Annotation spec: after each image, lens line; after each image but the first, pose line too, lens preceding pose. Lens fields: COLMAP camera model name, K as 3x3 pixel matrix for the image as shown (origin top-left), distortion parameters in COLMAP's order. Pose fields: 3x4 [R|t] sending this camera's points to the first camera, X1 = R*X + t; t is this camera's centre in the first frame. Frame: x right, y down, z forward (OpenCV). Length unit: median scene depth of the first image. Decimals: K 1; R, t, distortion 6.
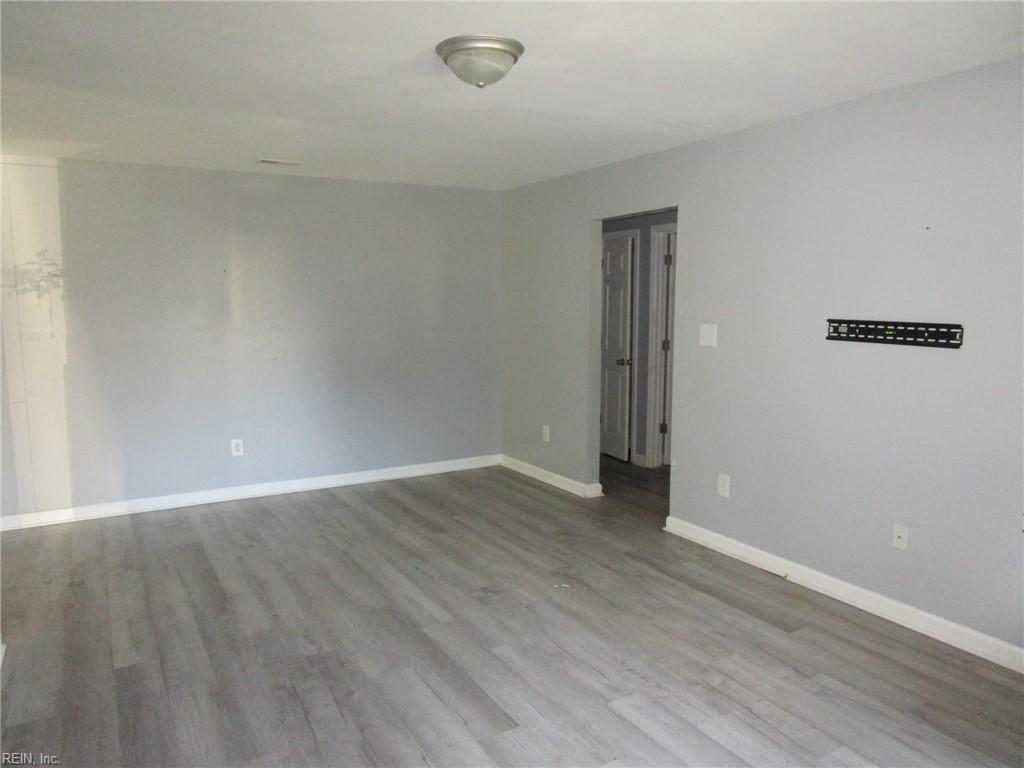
lens RADIAL K [[732.2, 0, 505.3], [0, 732.2, 384.2], [0, 0, 1]] dist [0.002480, 0.001356]
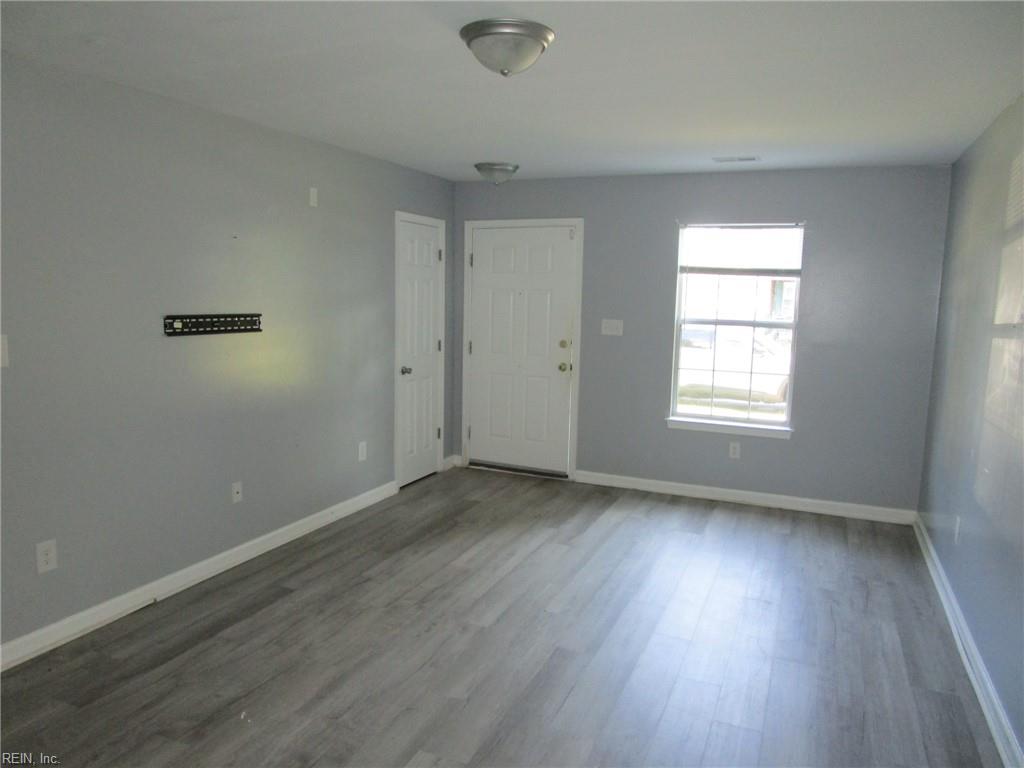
lens RADIAL K [[732.2, 0, 505.3], [0, 732.2, 384.2], [0, 0, 1]] dist [0.002480, 0.001356]
pose [[-0.587689, -0.114530, 0.800940, -0.645767], [0.080685, 0.976700, 0.198864, -0.164416], [-0.805054, 0.181494, -0.564755, 1.257839]]
